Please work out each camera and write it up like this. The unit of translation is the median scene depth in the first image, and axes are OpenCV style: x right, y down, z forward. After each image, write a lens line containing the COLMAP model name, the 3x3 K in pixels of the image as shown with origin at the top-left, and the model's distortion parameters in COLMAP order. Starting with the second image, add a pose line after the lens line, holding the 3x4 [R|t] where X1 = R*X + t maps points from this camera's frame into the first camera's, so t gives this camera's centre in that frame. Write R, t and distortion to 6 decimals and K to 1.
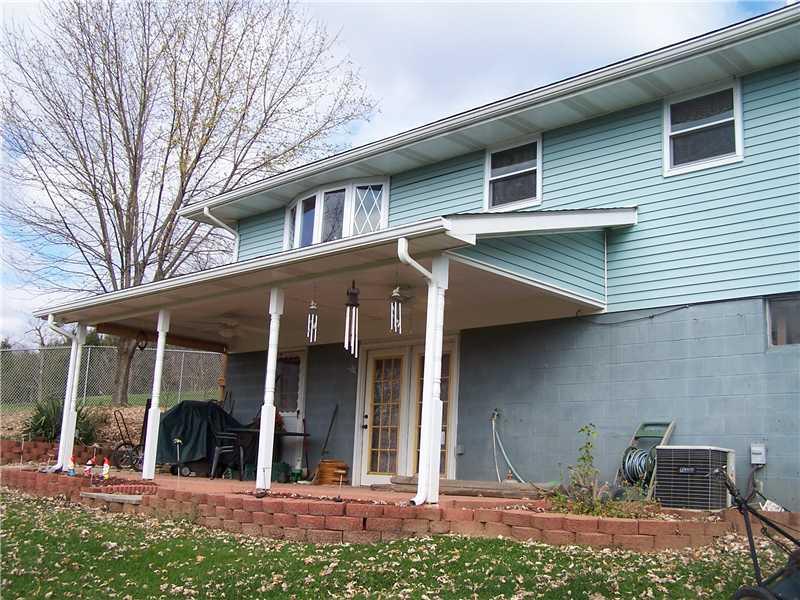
lens RADIAL K [[893.4, 0, 384.8], [0, 893.4, 311.2], [0, 0, 1]] dist [-0.200629, 0.378478]
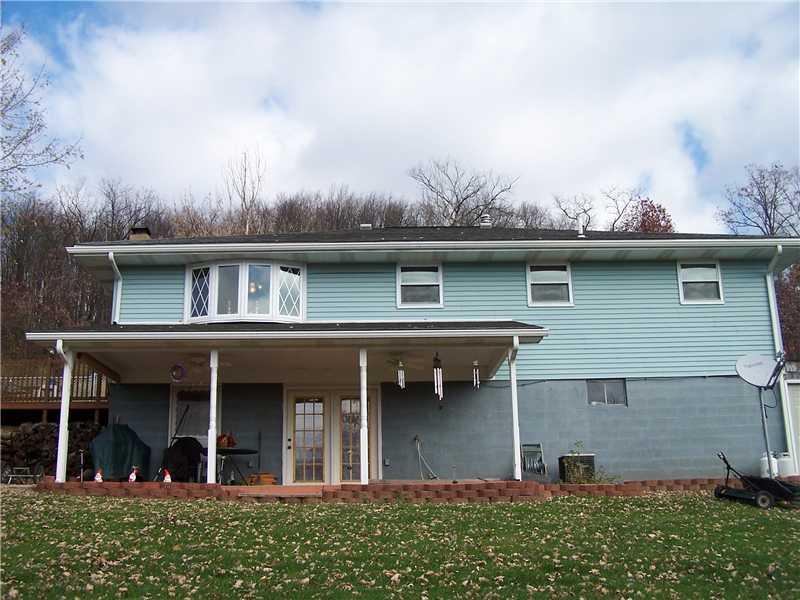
lens RADIAL K [[893.4, 0, 384.8], [0, 893.4, 311.2], [0, 0, 1]] dist [-0.200629, 0.378478]
pose [[0.692137, 0.121885, 0.711400, -1.145107], [-0.086462, 0.992542, -0.085933, 0.035895], [-0.716568, -0.002032, 0.697514, -0.047230]]
